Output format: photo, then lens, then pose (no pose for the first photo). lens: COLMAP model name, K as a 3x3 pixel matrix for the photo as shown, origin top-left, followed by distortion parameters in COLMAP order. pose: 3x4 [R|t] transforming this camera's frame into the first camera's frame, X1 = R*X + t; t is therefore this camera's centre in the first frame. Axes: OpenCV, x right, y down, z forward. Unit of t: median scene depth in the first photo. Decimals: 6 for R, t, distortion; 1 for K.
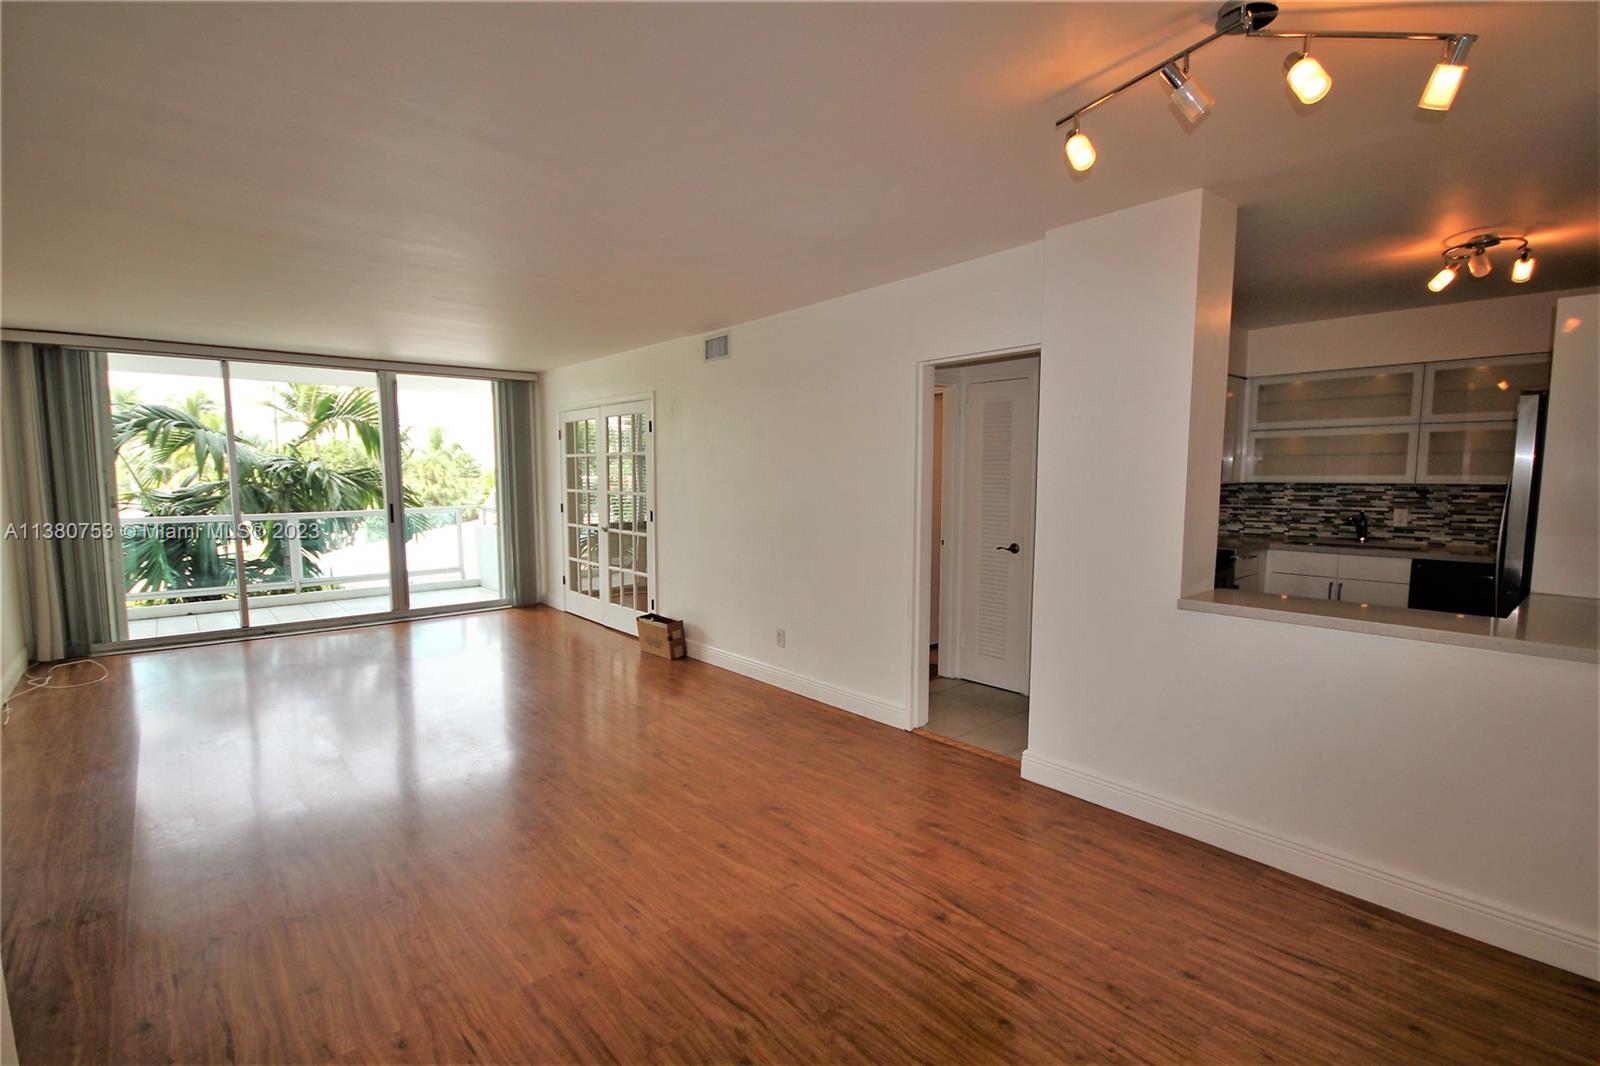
lens RADIAL K [[735.3, 0, 799.1], [0, 735.3, 542.3], [0, 0, 1]] dist [0.002110, -0.001533]
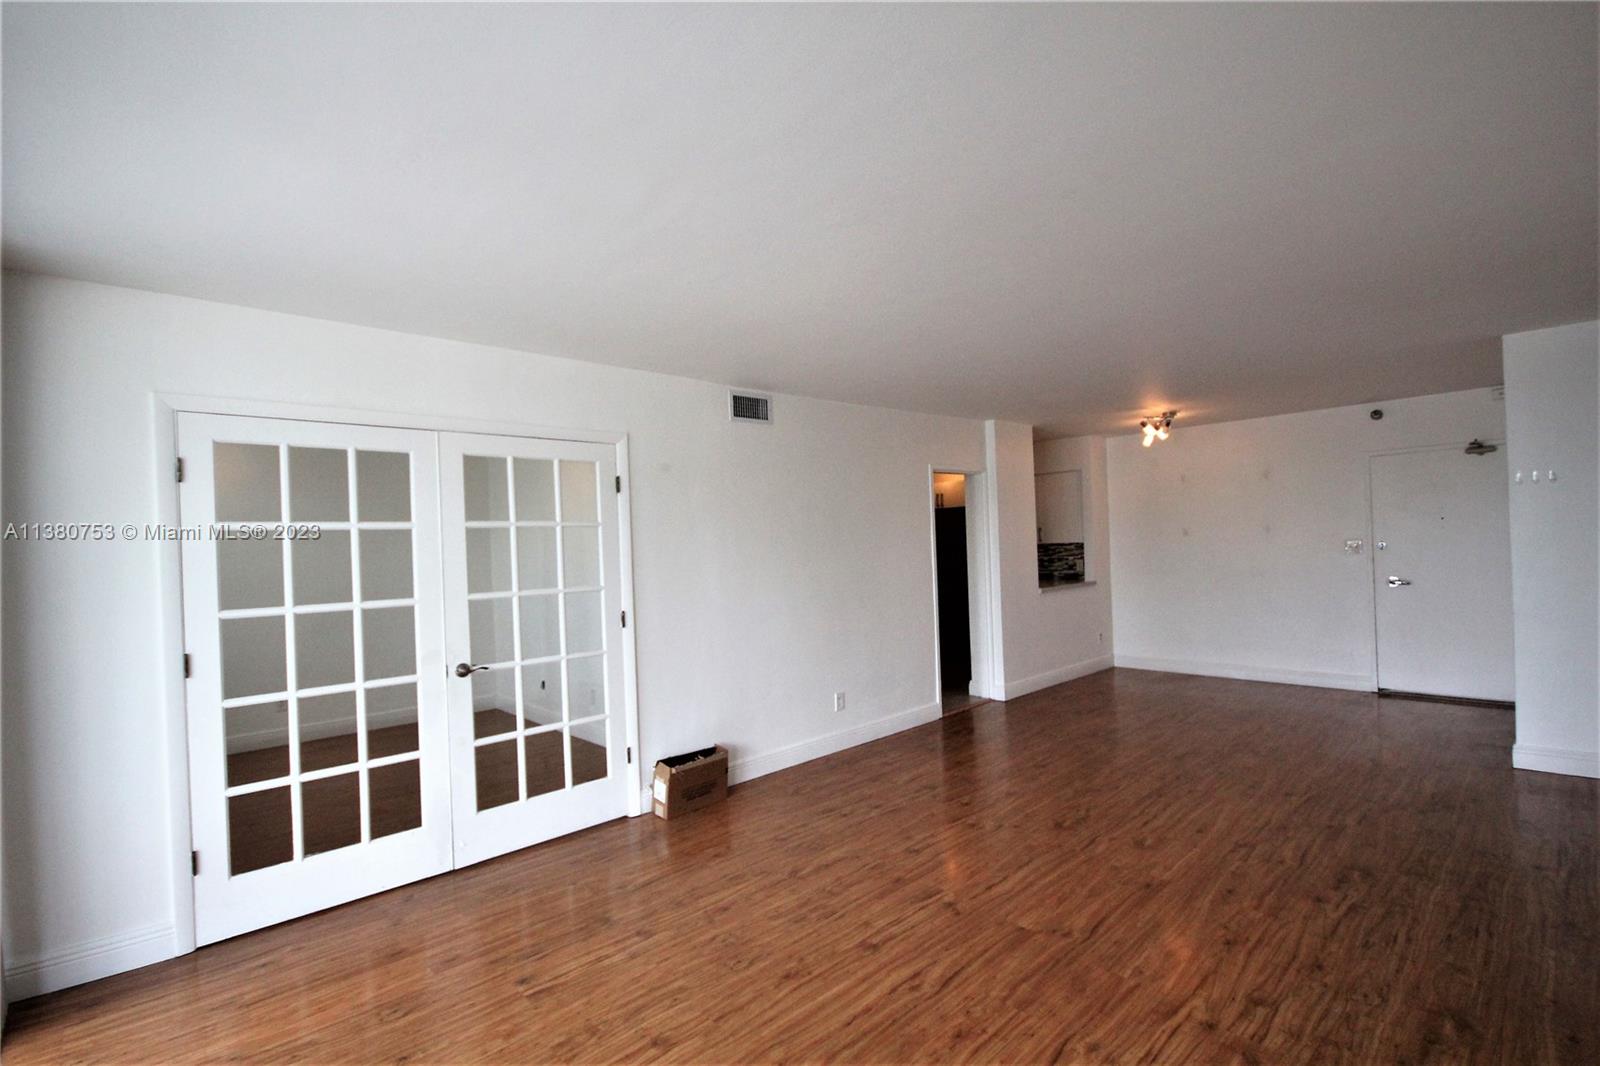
lens RADIAL K [[735.3, 0, 811.2], [0, 735.3, 538.4], [0, 0, 1]] dist [0.002110, -0.001533]
pose [[-0.045333, 0.010979, 0.998912, -1.215378], [0.130484, 0.991438, -0.004975, -0.114299], [-0.990413, 0.130117, -0.046377, 1.197275]]
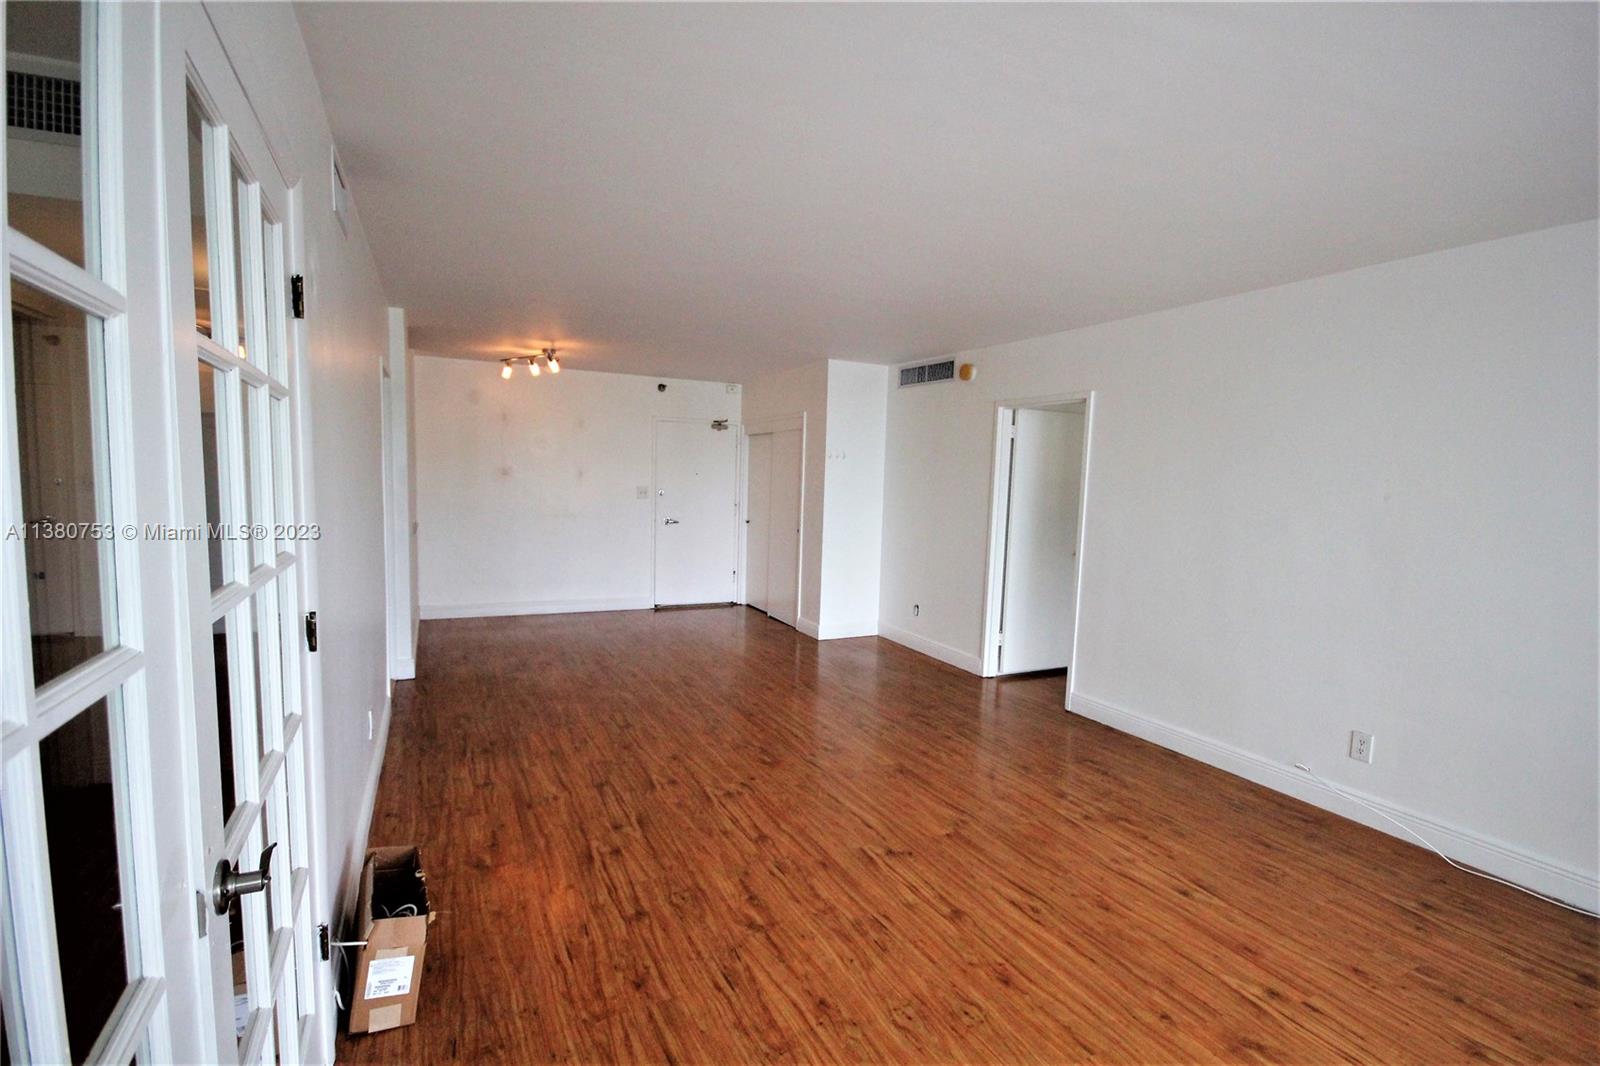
lens RADIAL K [[735.3, 0, 798.1], [0, 735.3, 549.0], [0, 0, 1]] dist [0.002110, -0.001533]
pose [[-0.968306, -0.054441, 0.243761, -0.610839], [-0.009039, 0.982955, 0.183622, -0.161645], [-0.249603, 0.175598, -0.952294, 1.692652]]
